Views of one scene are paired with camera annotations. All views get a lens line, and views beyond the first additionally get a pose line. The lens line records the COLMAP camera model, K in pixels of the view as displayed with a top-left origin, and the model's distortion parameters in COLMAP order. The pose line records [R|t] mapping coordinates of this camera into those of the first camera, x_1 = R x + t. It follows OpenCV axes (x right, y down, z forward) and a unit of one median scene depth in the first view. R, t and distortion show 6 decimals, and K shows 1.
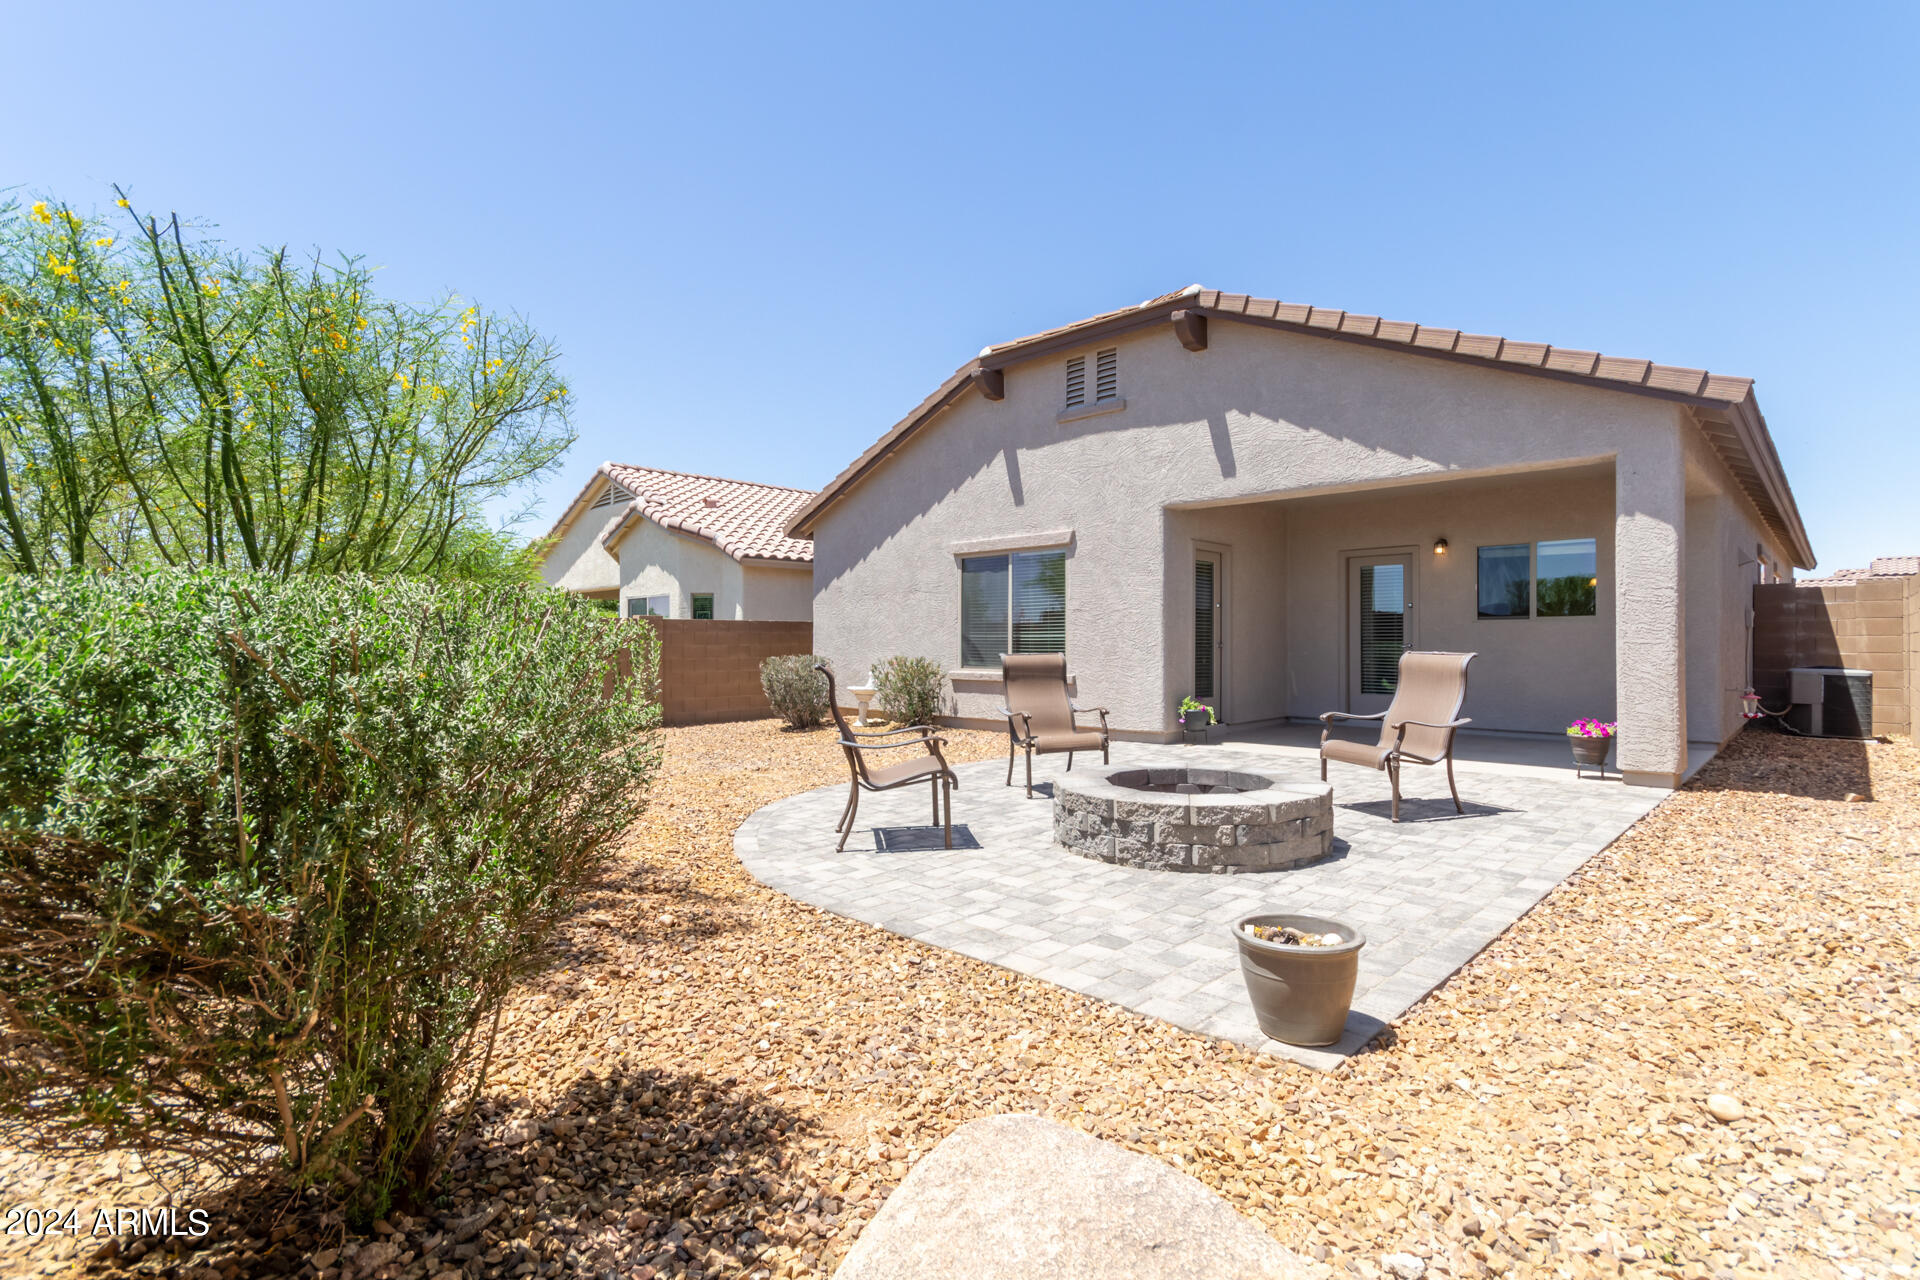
lens RADIAL K [[896.0, 0, 952.5], [0, 896.0, 633.5], [0, 0, 1]] dist [0.002158, 0.003493]
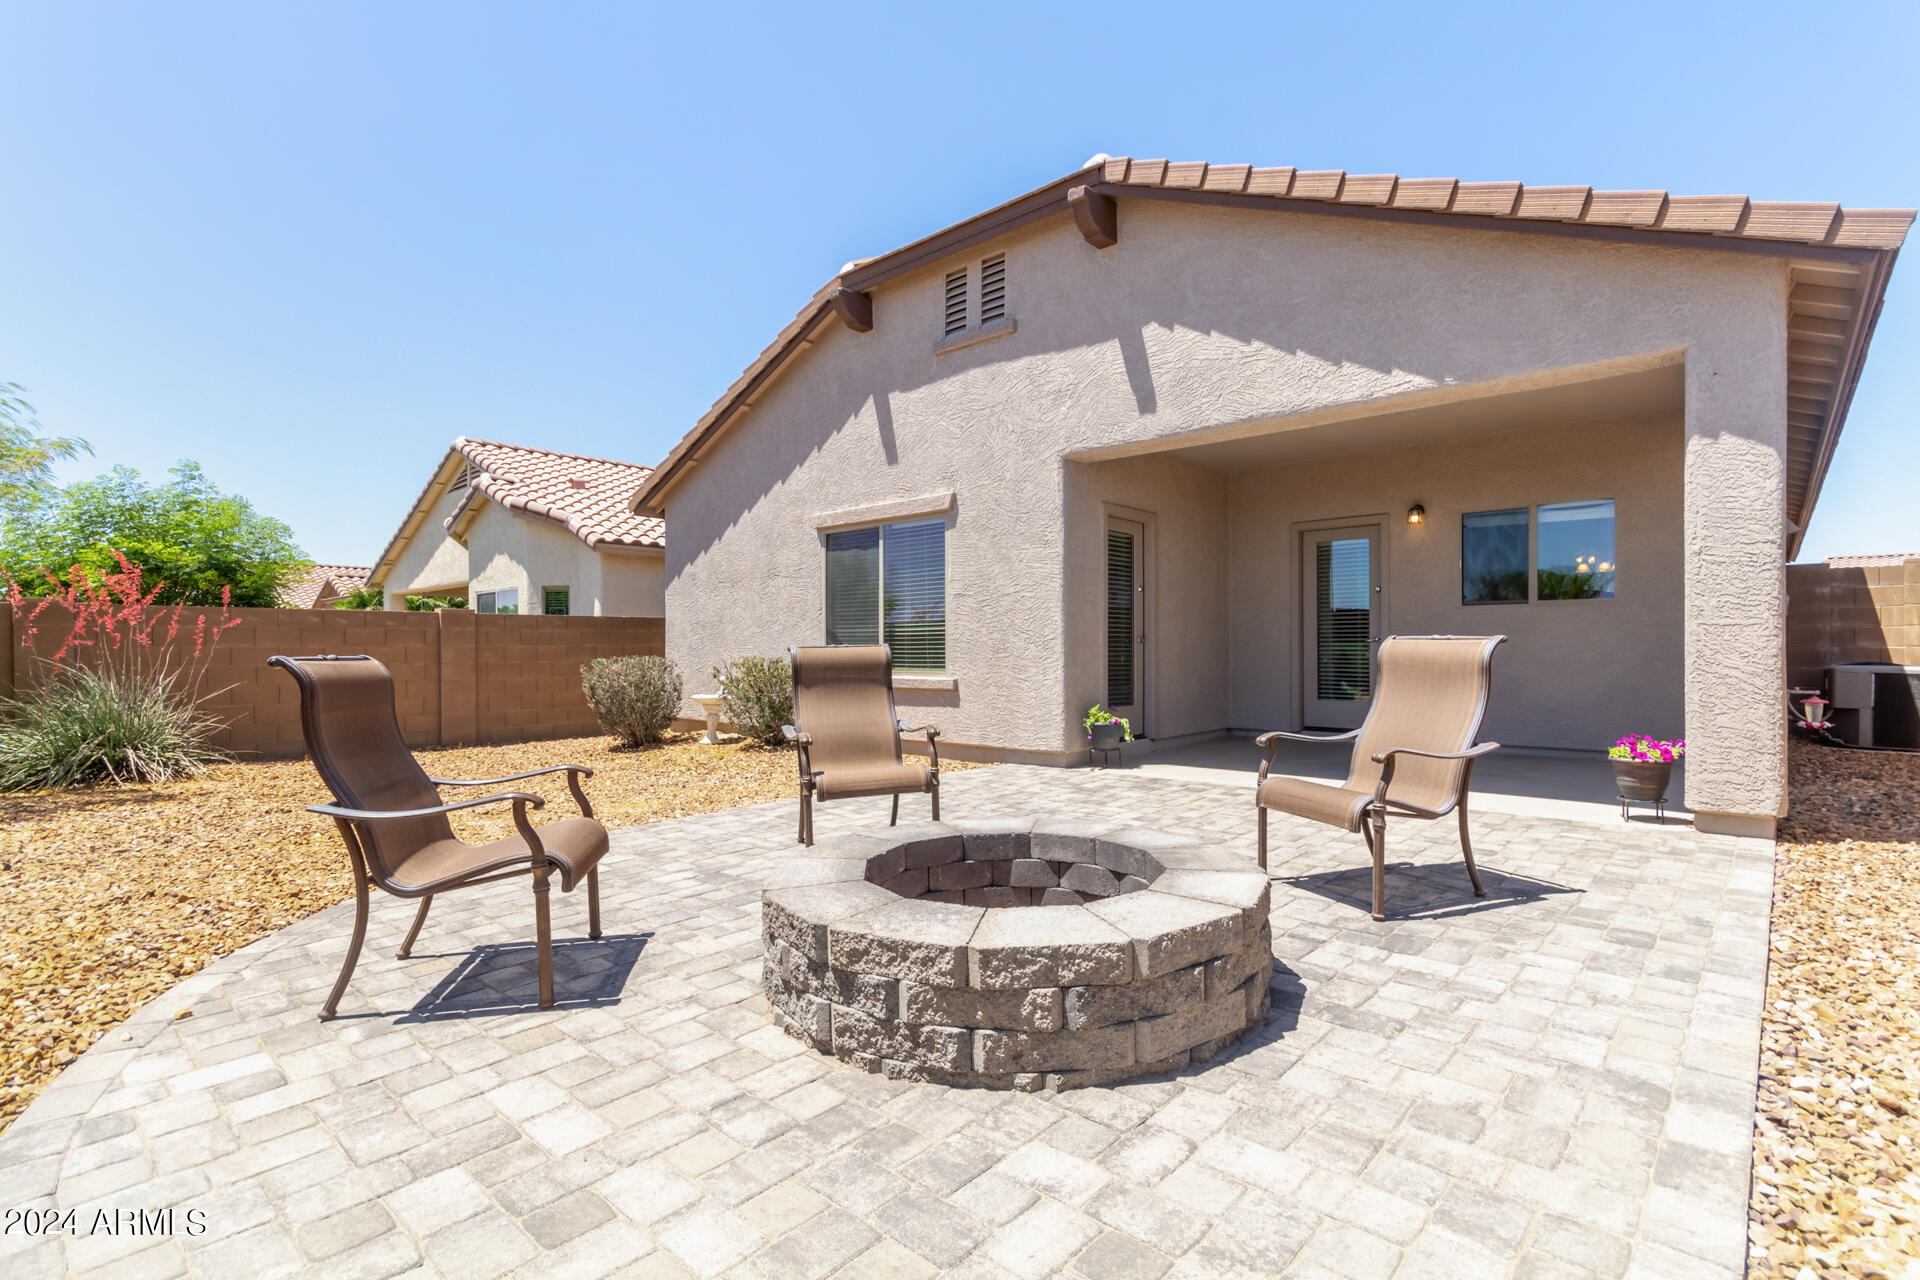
lens RADIAL K [[896.0, 0, 949.2], [0, 896.0, 647.7], [0, 0, 1]] dist [0.002158, 0.003493]
pose [[0.999219, -0.004649, 0.039230, 0.107251], [0.004312, 0.999953, 0.008655, 0.013941], [-0.039268, -0.008479, 0.999193, 0.239817]]
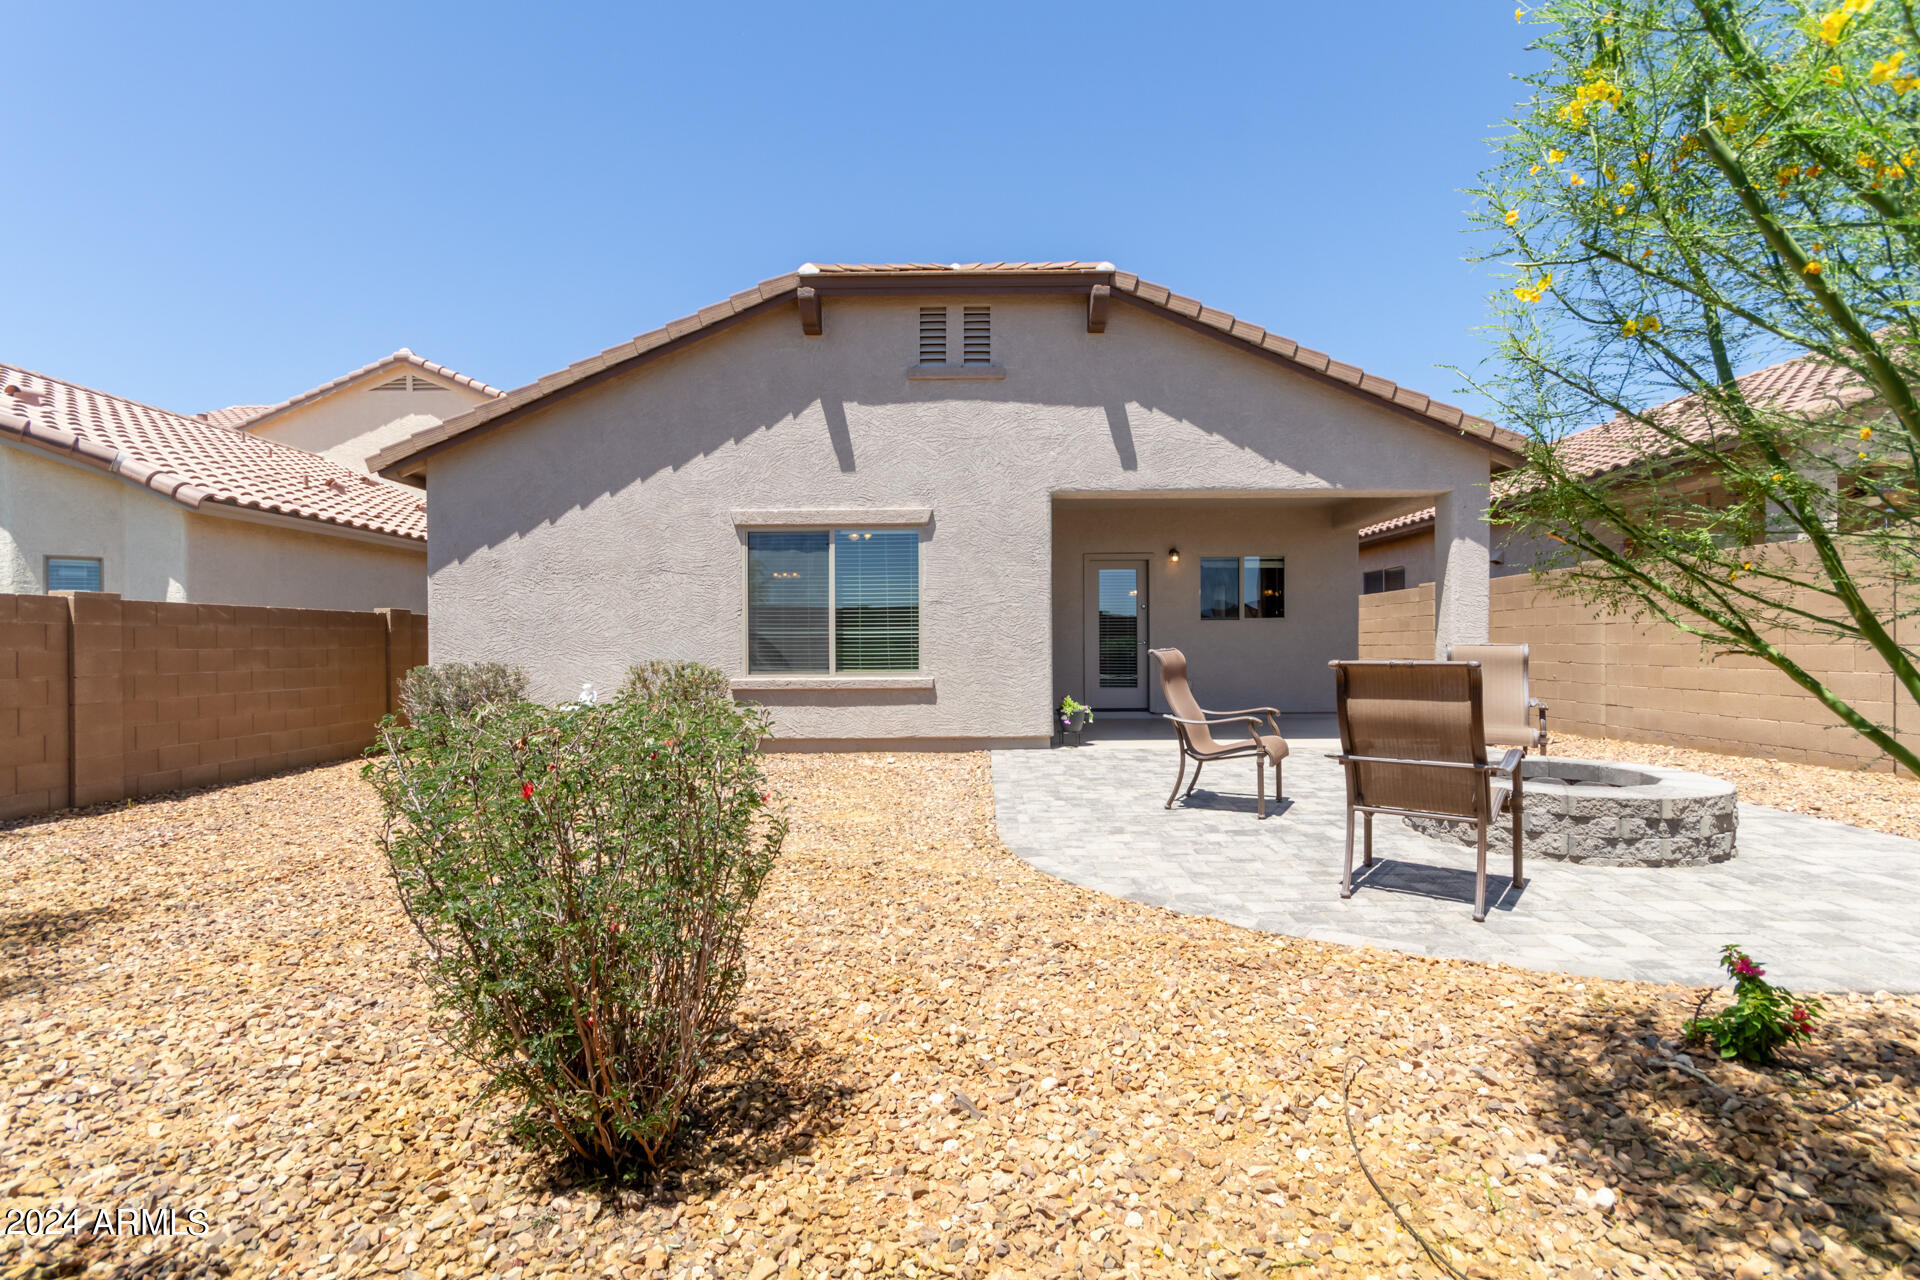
lens RADIAL K [[896.0, 0, 962.9], [0, 896.0, 644.5], [0, 0, 1]] dist [0.002158, 0.003493]
pose [[0.727268, -0.004270, 0.686340, -0.465585], [-0.000448, 0.999977, 0.006697, 0.009195], [-0.686353, -0.005178, 0.727250, 0.386765]]
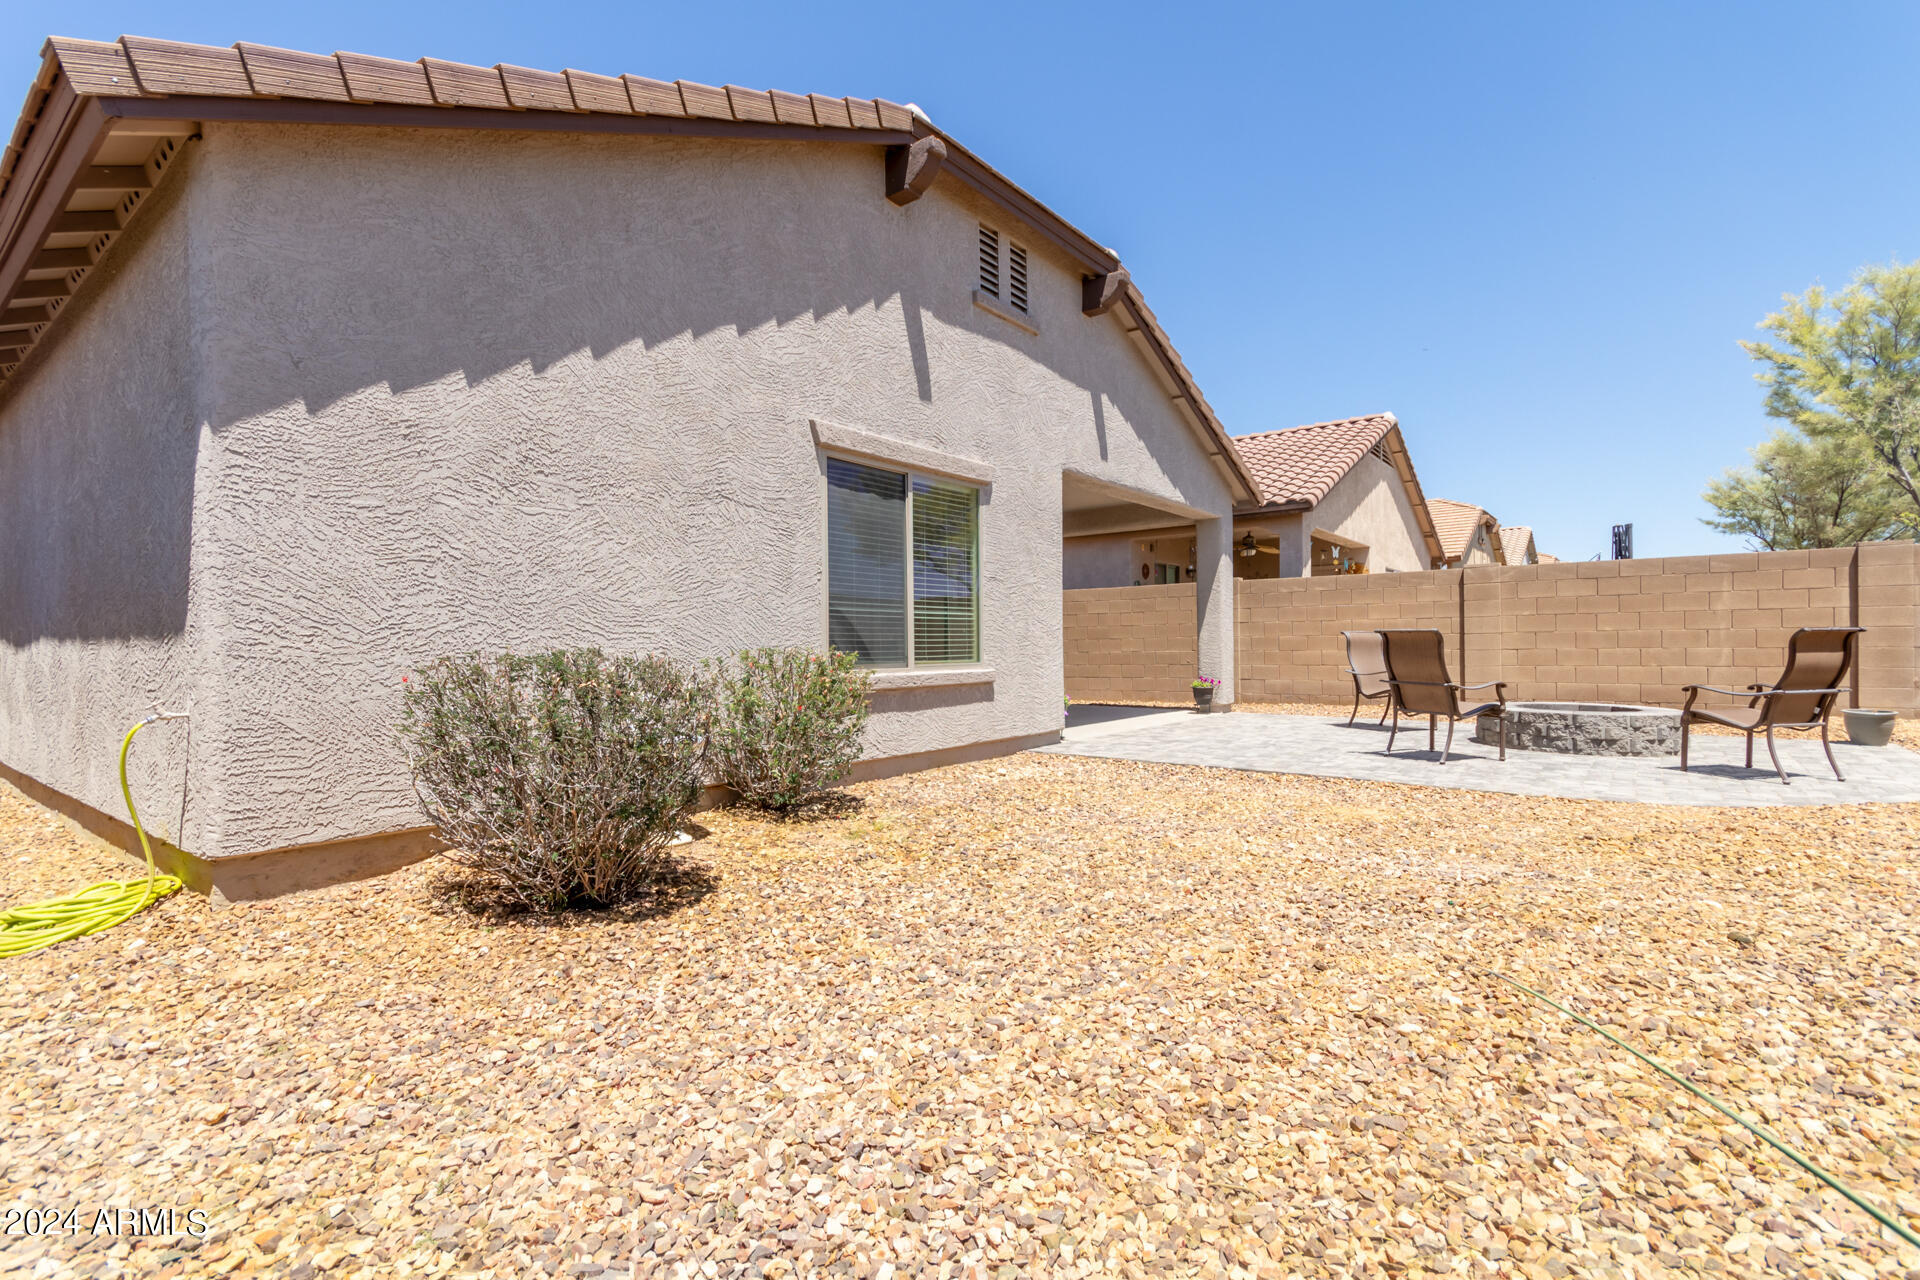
lens RADIAL K [[896.0, 0, 941.7], [0, 896.0, 647.0], [0, 0, 1]] dist [0.002158, 0.003493]
pose [[-0.109931, -0.000823, 0.993939, -0.615793], [-0.003346, 0.999994, 0.000458, 0.030319], [-0.993934, -0.003275, -0.109933, 1.207625]]
